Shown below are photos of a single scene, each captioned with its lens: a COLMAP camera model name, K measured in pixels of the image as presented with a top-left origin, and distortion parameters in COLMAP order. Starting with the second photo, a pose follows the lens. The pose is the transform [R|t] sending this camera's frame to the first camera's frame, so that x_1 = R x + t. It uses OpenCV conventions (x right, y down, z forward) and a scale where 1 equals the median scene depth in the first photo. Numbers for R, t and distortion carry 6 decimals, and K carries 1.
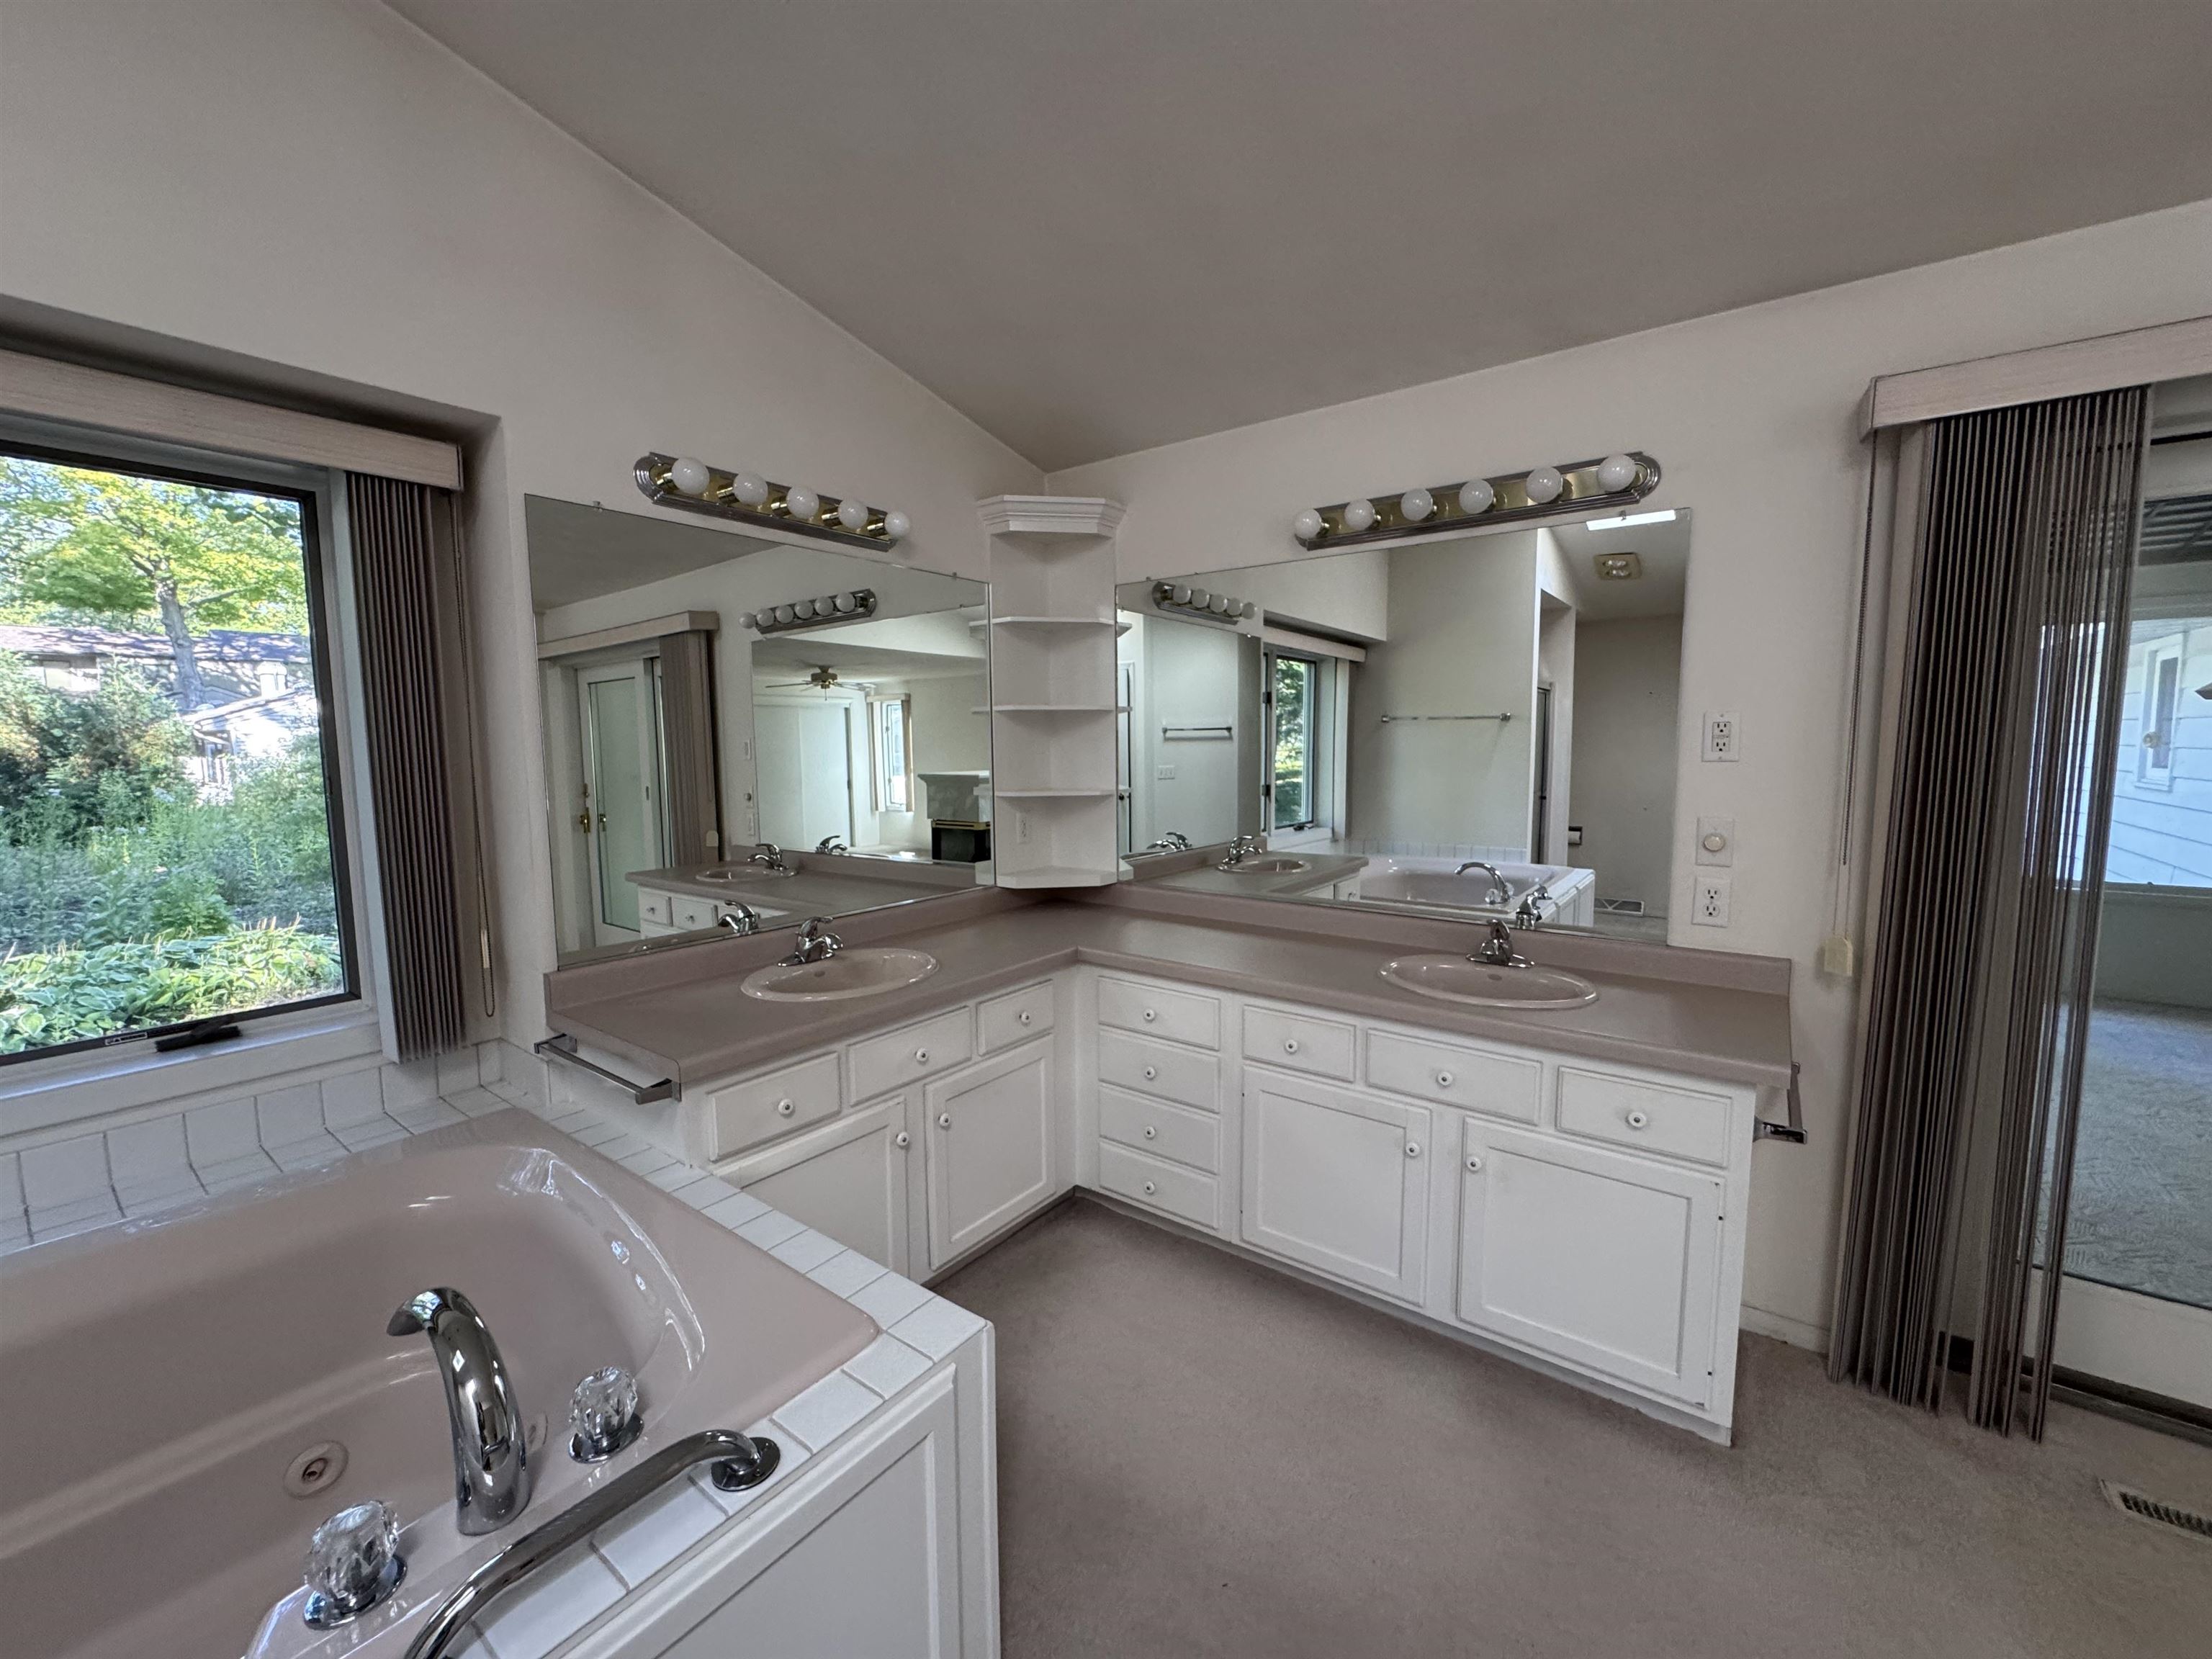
lens RADIAL K [[887.0, 0, 1106.6], [0, 887.0, 827.4], [0, 0, 1]] dist [-0.002579, -0.000606]
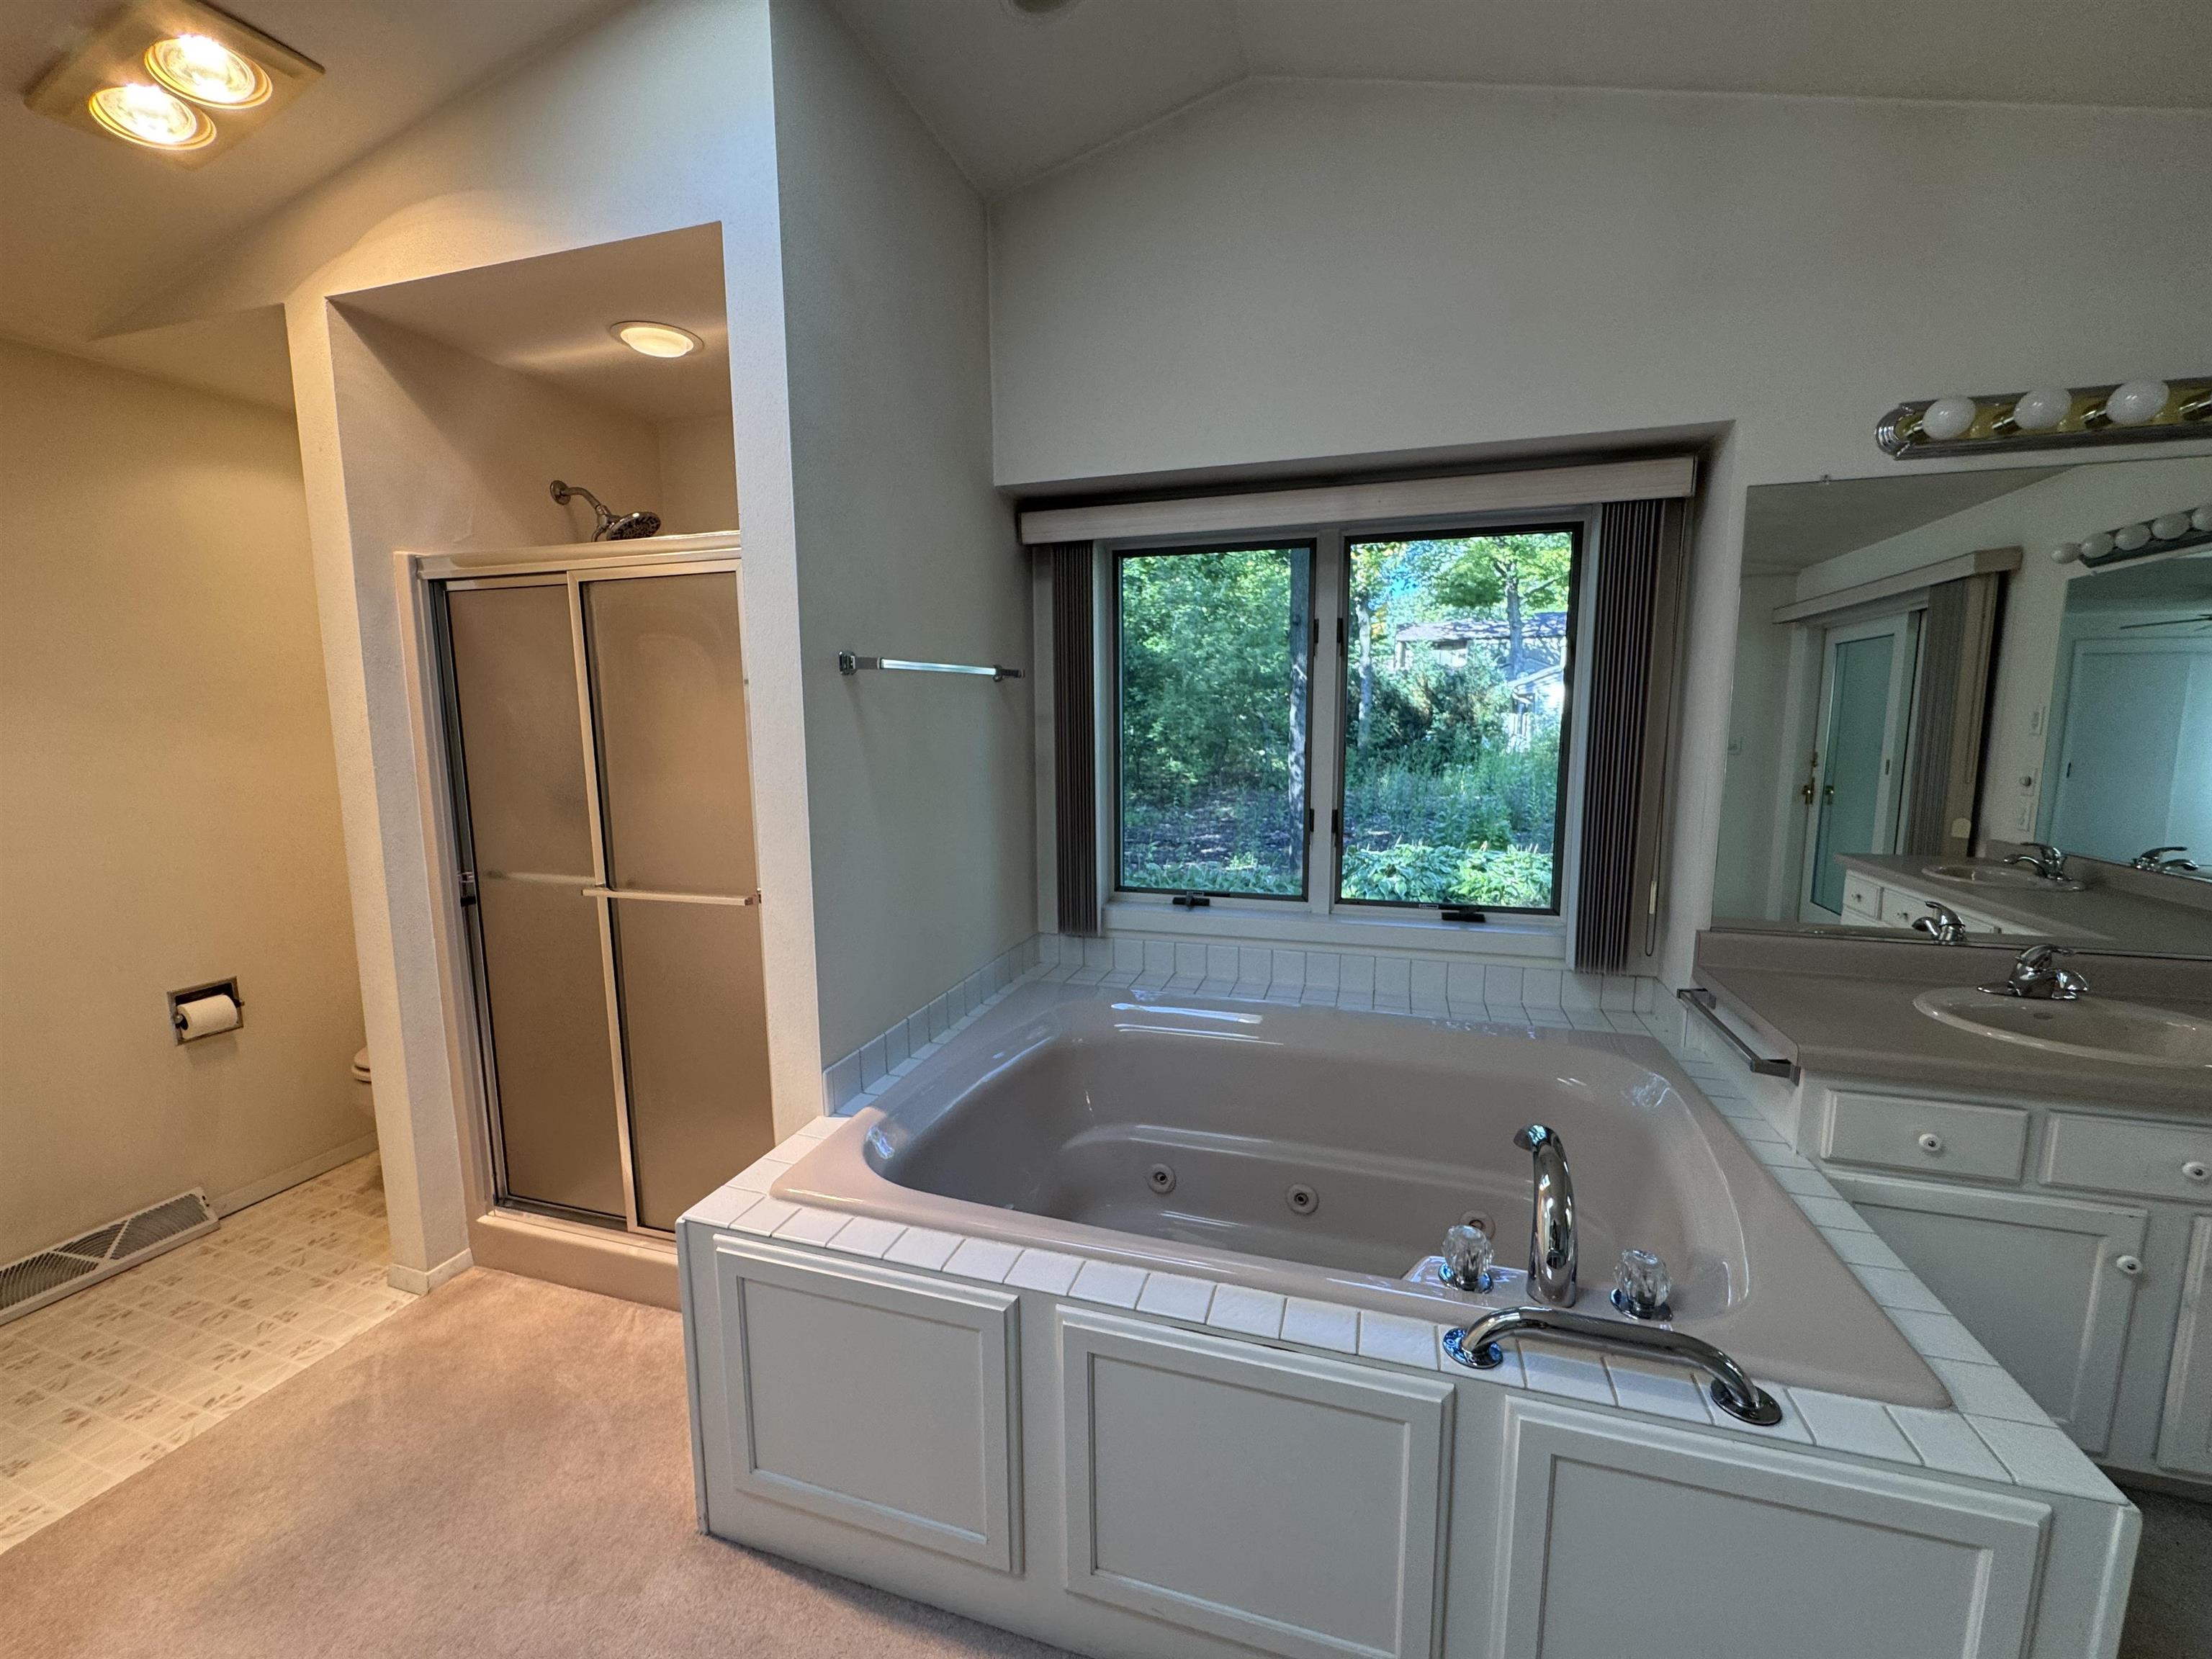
lens RADIAL K [[887.0, 0, 1106.6], [0, 887.0, 827.4], [0, 0, 1]] dist [-0.002579, -0.000606]
pose [[0.337367, 0.129939, -0.932362, 0.105645], [-0.086580, 0.990513, 0.106715, -0.012917], [0.937383, 0.044722, 0.345417, -0.061662]]
